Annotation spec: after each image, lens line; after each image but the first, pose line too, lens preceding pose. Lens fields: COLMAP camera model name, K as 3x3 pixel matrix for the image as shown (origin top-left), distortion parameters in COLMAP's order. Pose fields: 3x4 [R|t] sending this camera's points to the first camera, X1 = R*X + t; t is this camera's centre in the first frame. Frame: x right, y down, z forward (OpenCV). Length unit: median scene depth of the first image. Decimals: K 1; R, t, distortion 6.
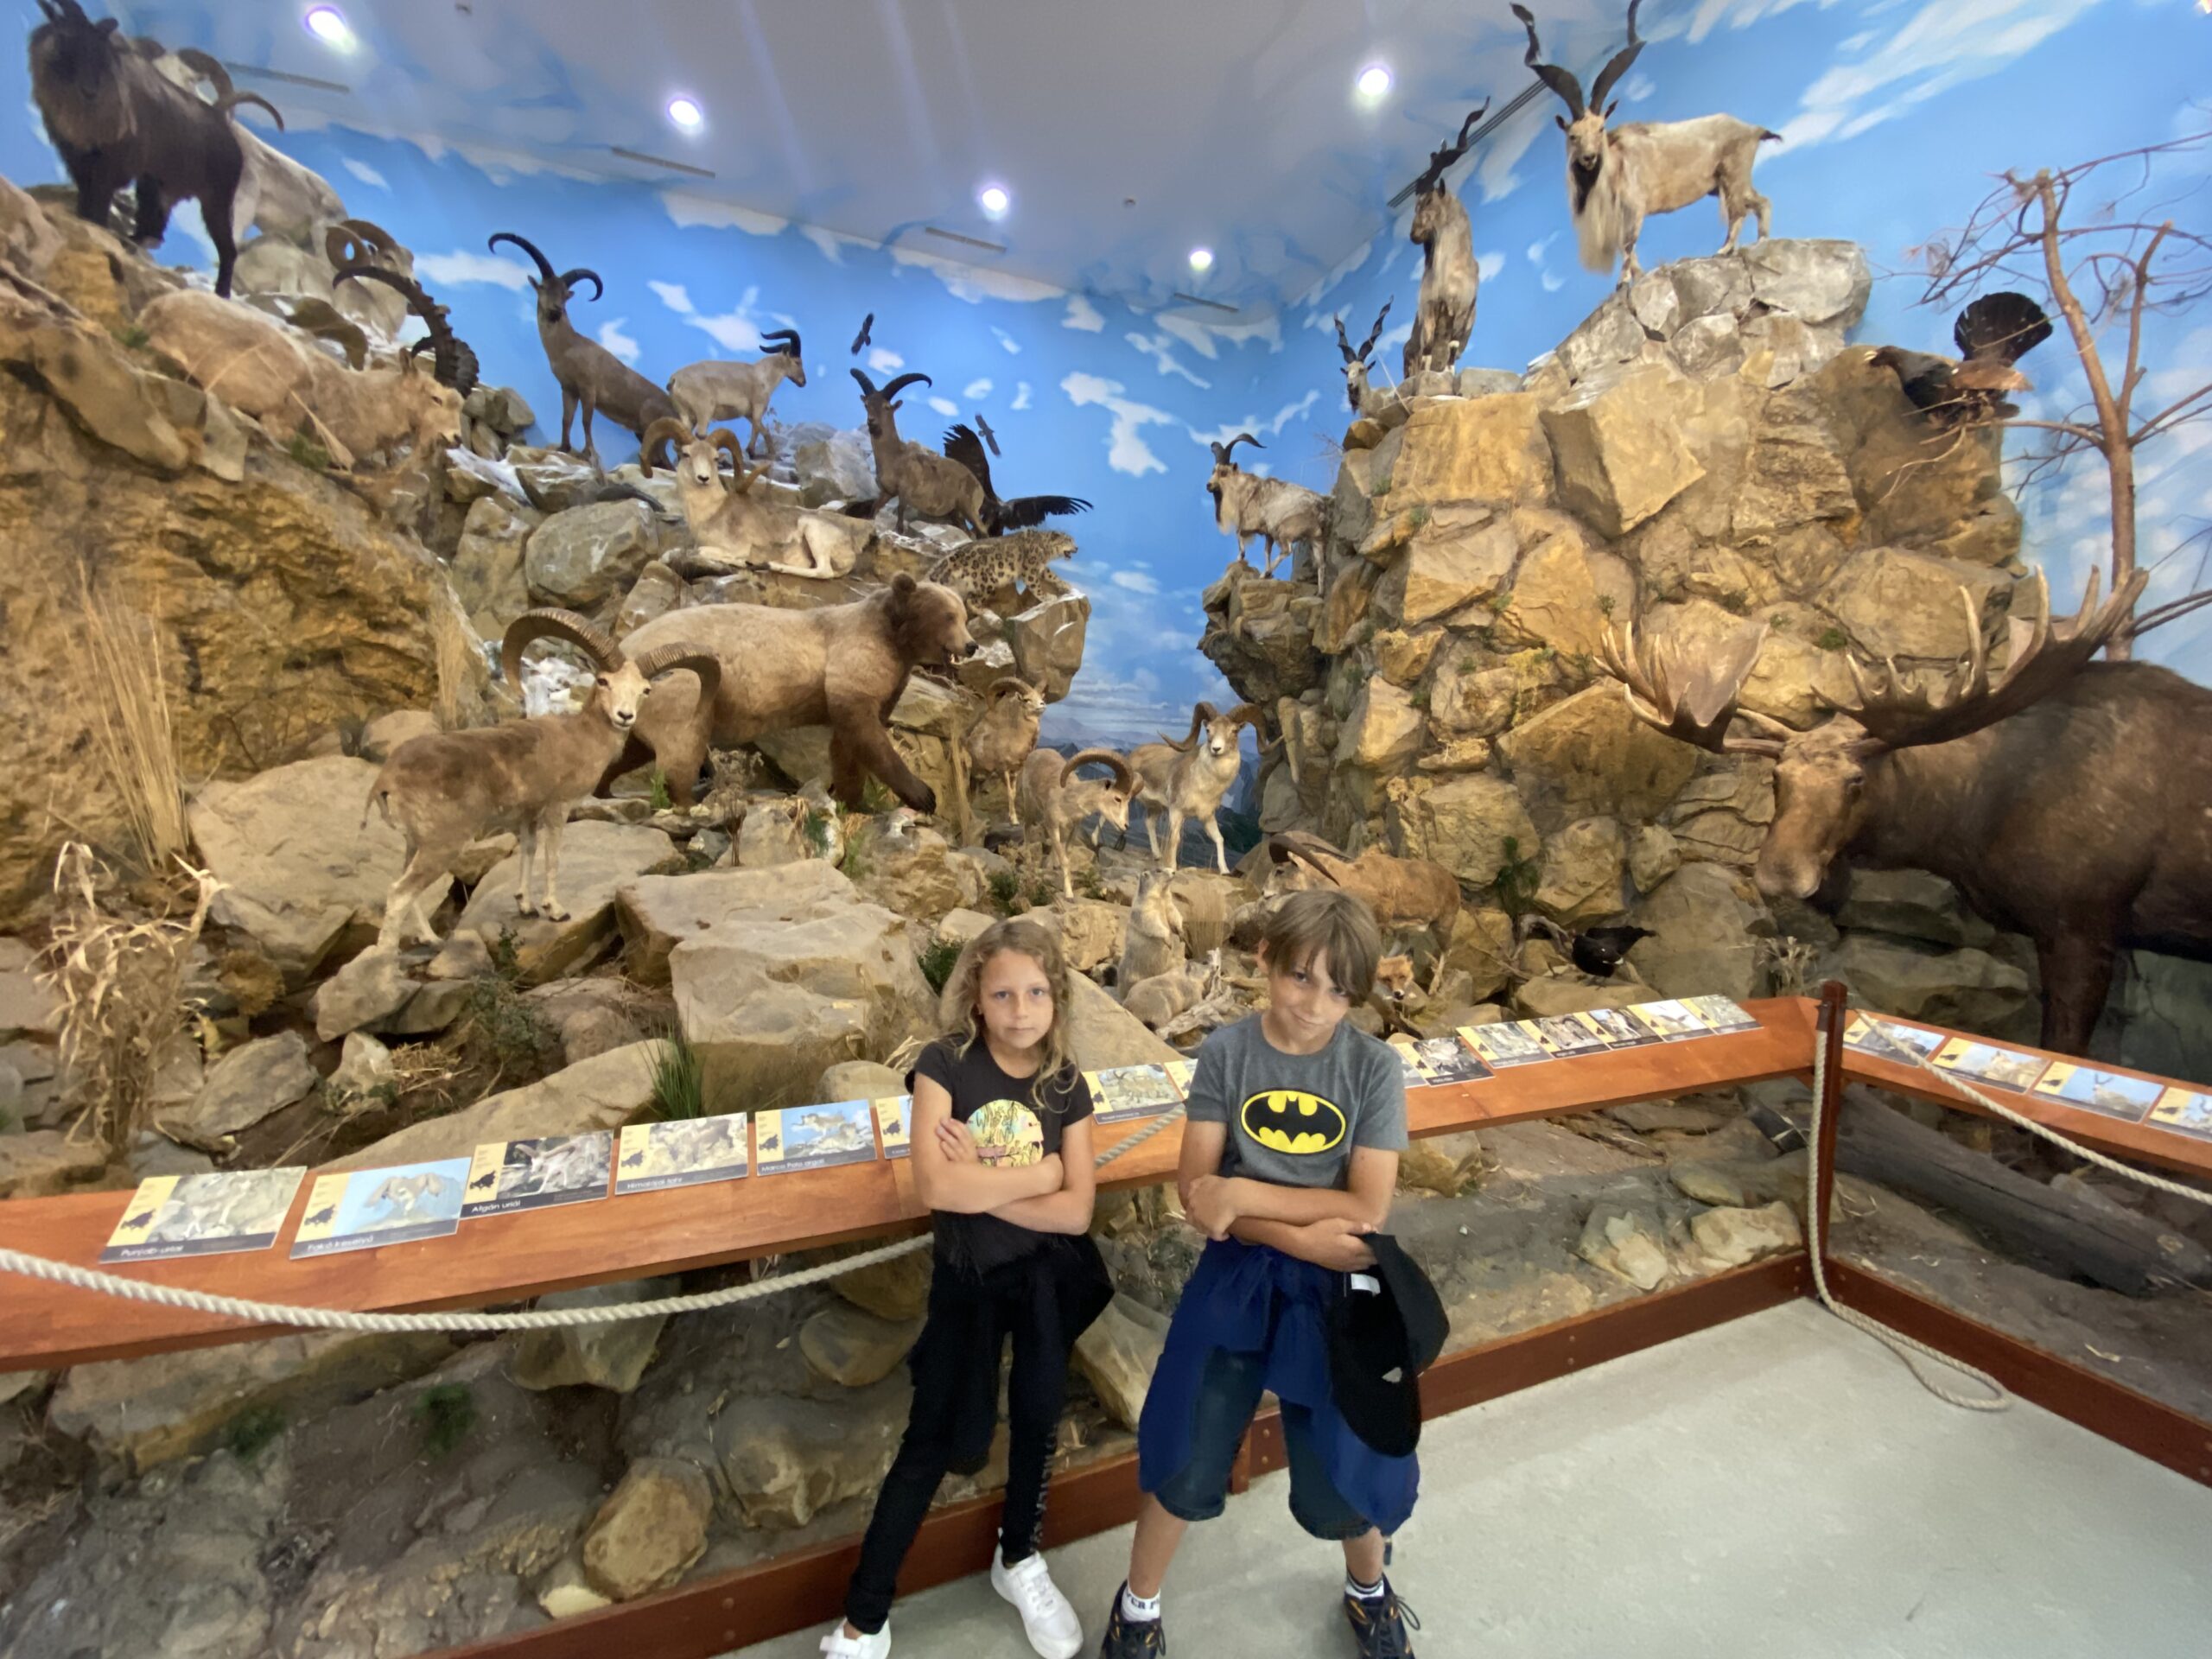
lens RADIAL K [[894.4, 0, 1106.0], [0, 894.4, 829.5], [0, 0, 1]] dist [0.019739, -0.019436]
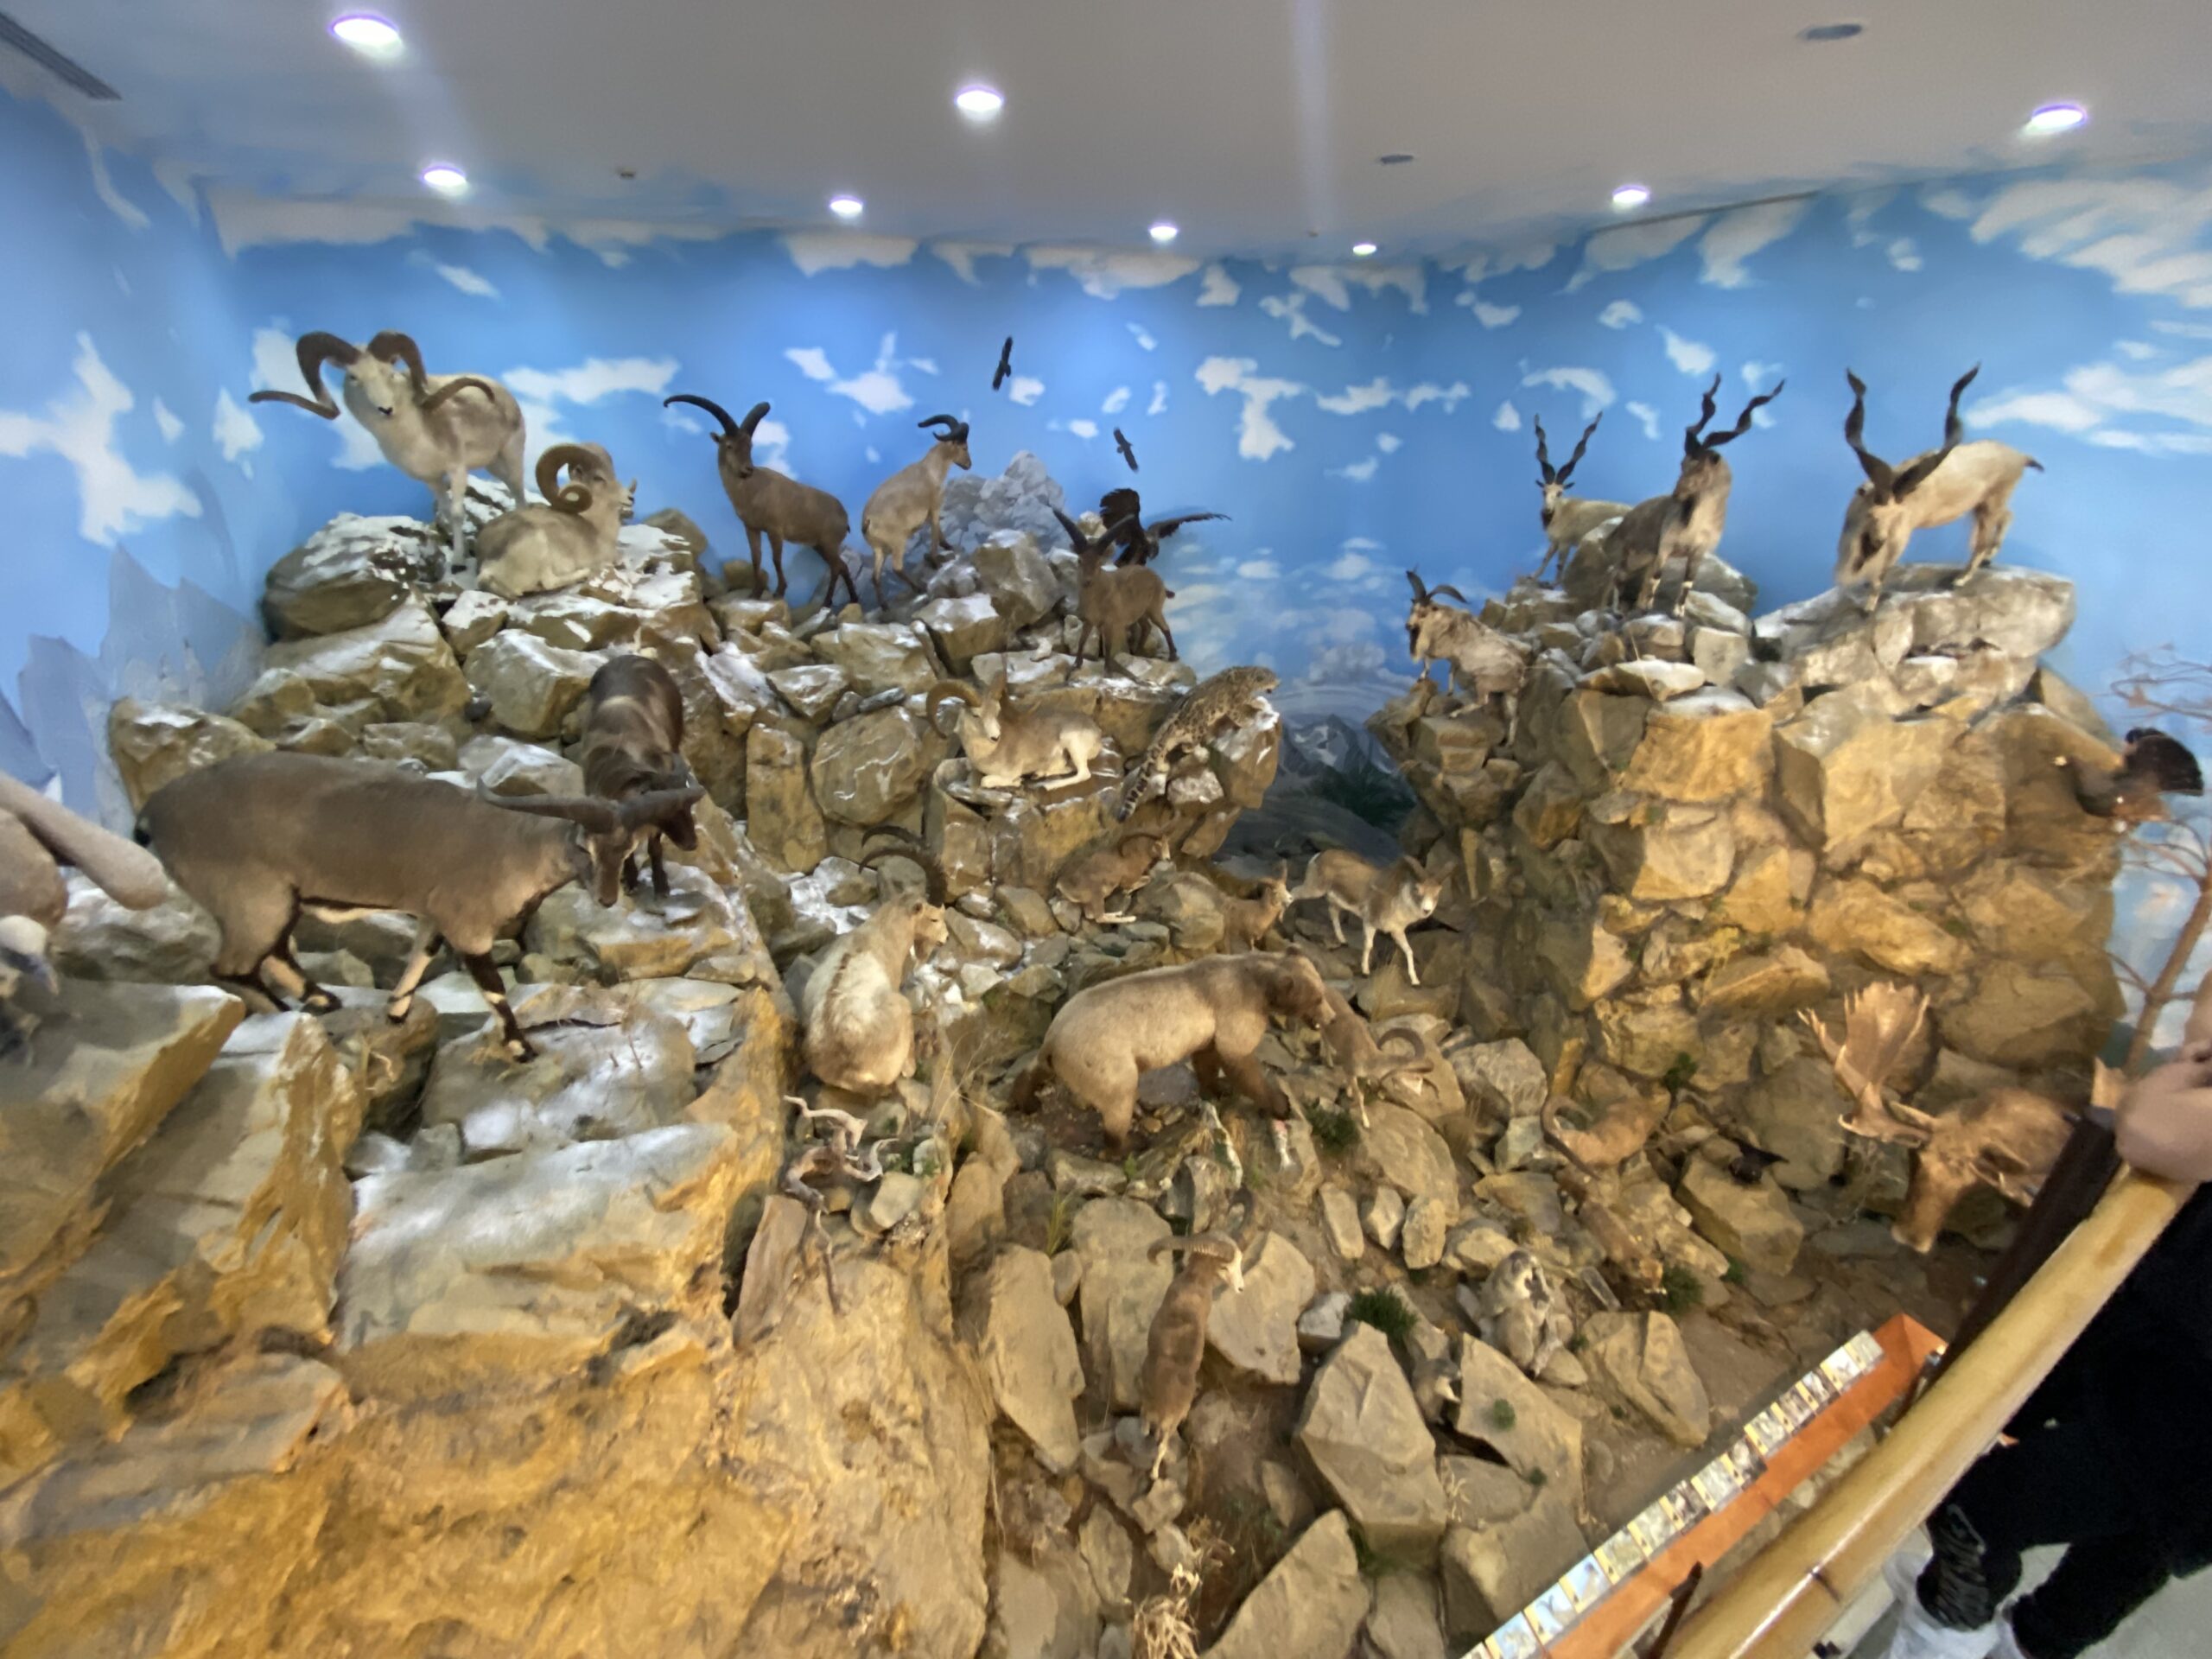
lens RADIAL K [[894.4, 0, 1106.0], [0, 894.4, 829.5], [0, 0, 1]] dist [0.019739, -0.019436]
pose [[0.996053, -0.067979, 0.057069, -0.359238], [0.042328, 0.928950, 0.367777, -0.635207], [-0.078015, -0.363910, 0.928161, -0.051706]]
